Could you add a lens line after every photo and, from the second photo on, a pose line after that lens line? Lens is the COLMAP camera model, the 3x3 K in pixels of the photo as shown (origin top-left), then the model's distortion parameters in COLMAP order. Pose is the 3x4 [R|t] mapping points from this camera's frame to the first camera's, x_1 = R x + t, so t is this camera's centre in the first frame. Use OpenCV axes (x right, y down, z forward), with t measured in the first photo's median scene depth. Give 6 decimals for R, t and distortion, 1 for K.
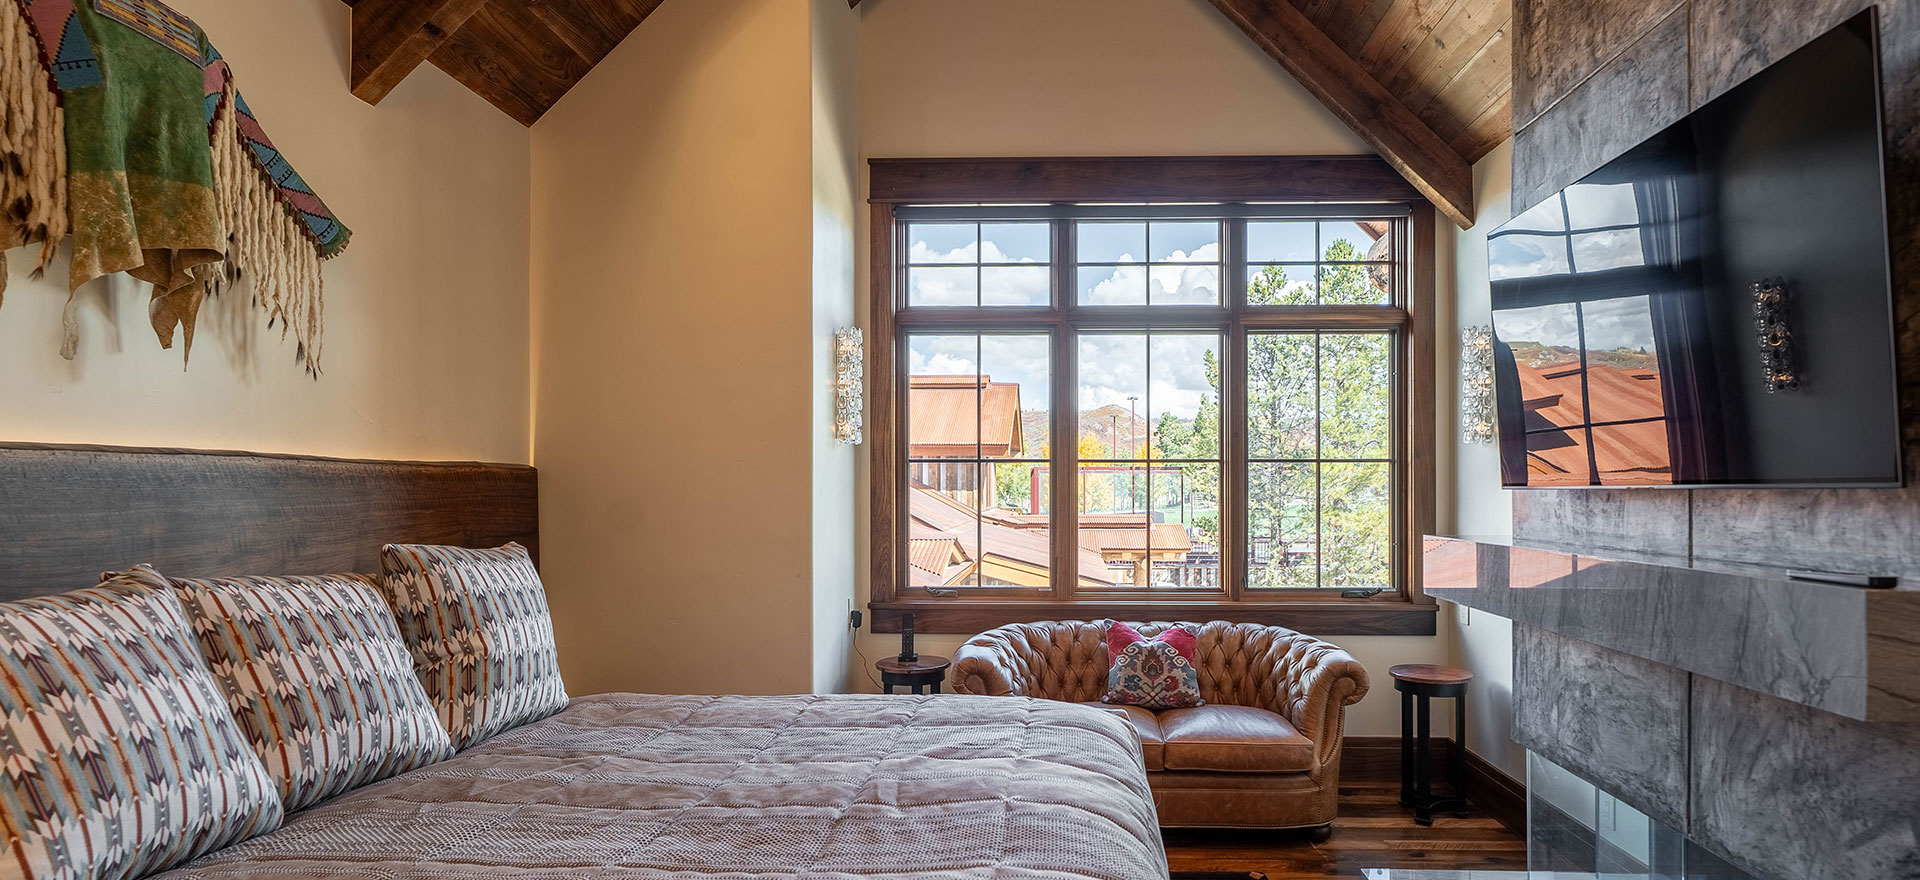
lens RADIAL K [[881.9, 0, 1031.8], [0, 881.9, 492.1], [0, 0, 1]] dist [-0.009836, 0.002872]
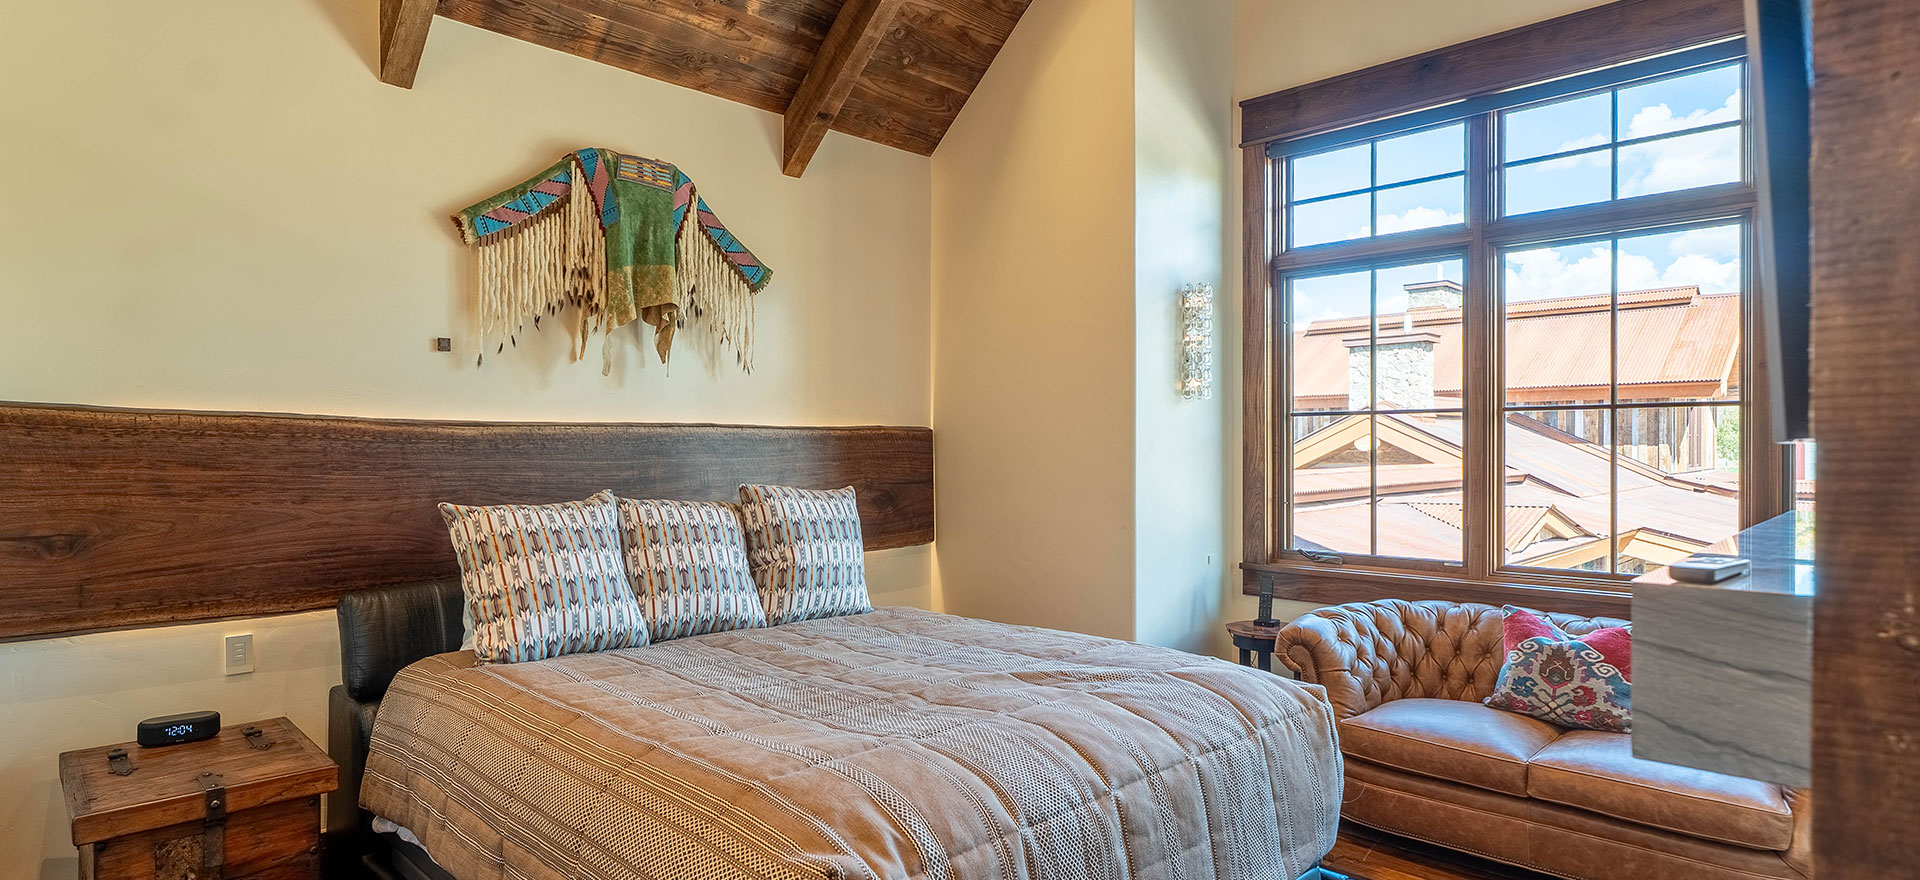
lens RADIAL K [[981.6, 0, 959.6], [0, 981.6, 446.1], [0, 0, 1]] dist [-0.003022, 0.001868]
pose [[0.738938, -0.003041, -0.673766, 0.476872], [0.002153, 0.999995, -0.002153, -0.000982], [0.673770, 0.000140, 0.738941, -0.001762]]
